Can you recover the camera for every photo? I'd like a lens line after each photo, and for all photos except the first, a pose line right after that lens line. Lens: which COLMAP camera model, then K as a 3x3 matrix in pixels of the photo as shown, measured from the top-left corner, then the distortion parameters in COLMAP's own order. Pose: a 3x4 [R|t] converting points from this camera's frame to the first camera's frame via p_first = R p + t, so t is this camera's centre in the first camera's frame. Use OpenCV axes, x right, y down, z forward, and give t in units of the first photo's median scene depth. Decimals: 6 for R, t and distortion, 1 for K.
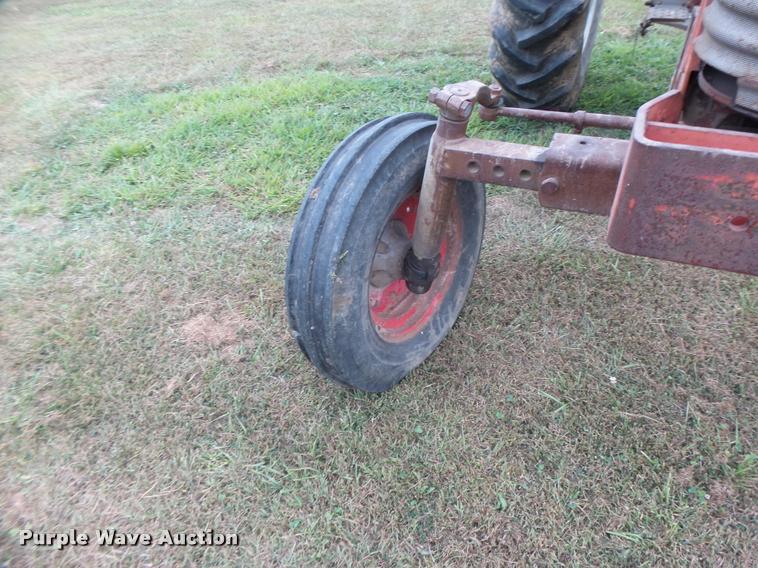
lens RADIAL K [[527.3, 0, 378.9], [0, 527.3, 287.3], [0, 0, 1]] dist [-0.002661, 0.007033]
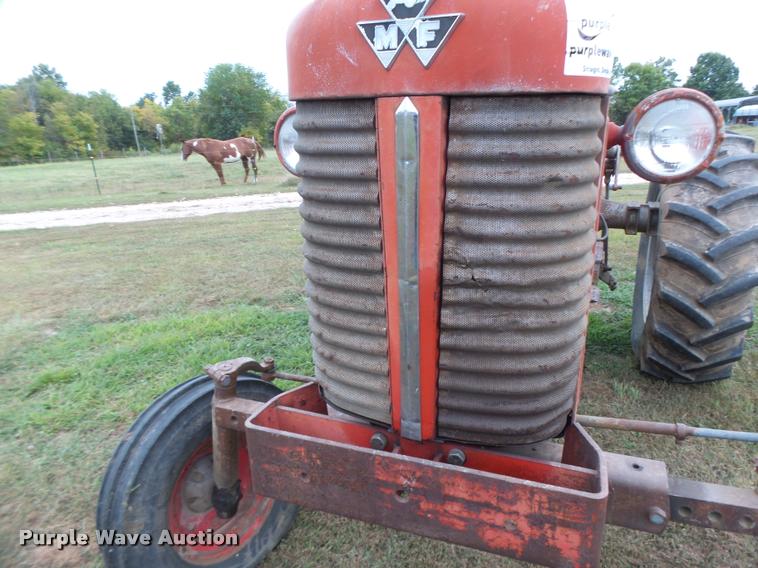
lens RADIAL K [[527.3, 0, 379.0], [0, 527.3, 284.0], [0, 0, 1]] dist [-0.004051, -0.003392]
pose [[0.999483, 0.010671, 0.030313, 0.202809], [0.001614, 0.925398, -0.378993, -0.014134], [-0.032096, 0.378846, 0.924903, -0.166118]]
